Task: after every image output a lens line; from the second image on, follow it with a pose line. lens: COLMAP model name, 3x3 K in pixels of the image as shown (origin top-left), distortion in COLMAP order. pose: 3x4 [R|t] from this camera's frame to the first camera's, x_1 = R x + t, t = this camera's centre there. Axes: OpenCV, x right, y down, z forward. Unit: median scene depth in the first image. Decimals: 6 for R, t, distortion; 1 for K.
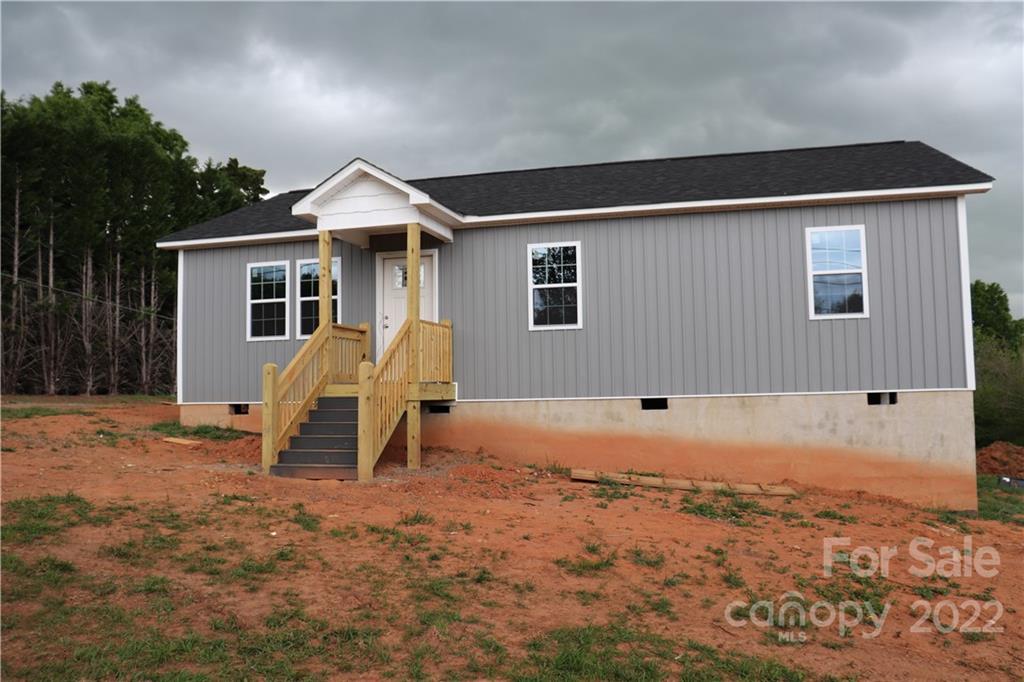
lens RADIAL K [[842.6, 0, 512.0], [0, 842.6, 341.0], [0, 0, 1]] dist [-0.152519, 0.130129]
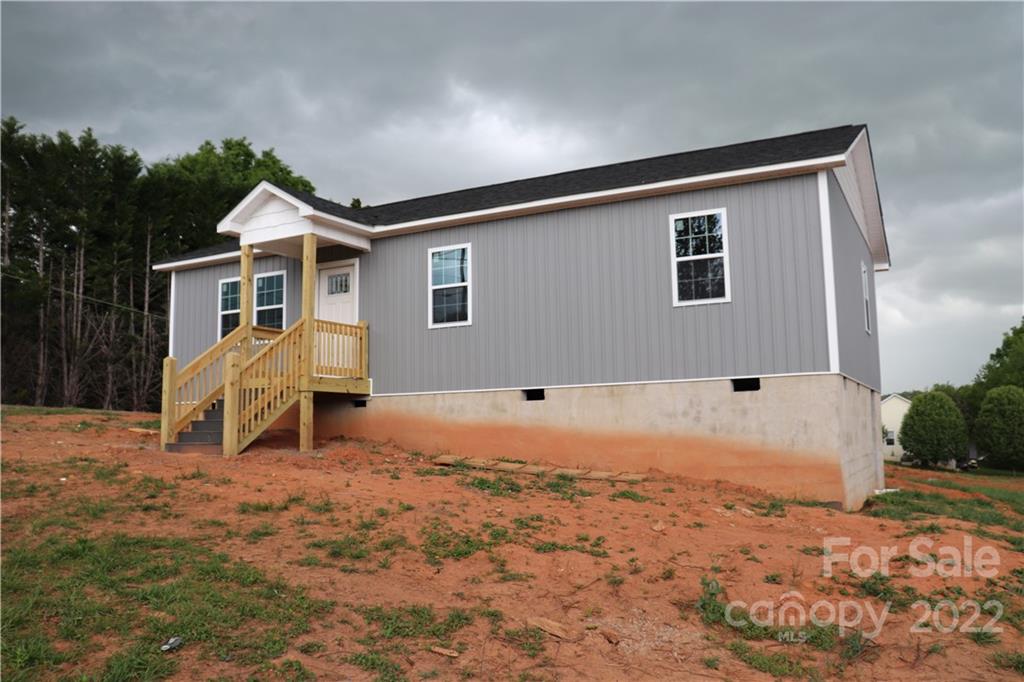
lens RADIAL K [[842.6, 0, 512.0], [0, 842.6, 341.0], [0, 0, 1]] dist [-0.152519, 0.130129]
pose [[0.972803, -0.024090, -0.230376, 0.382278], [0.013973, 0.998869, -0.045446, 0.055229], [0.231210, 0.040991, 0.972040, -0.015266]]
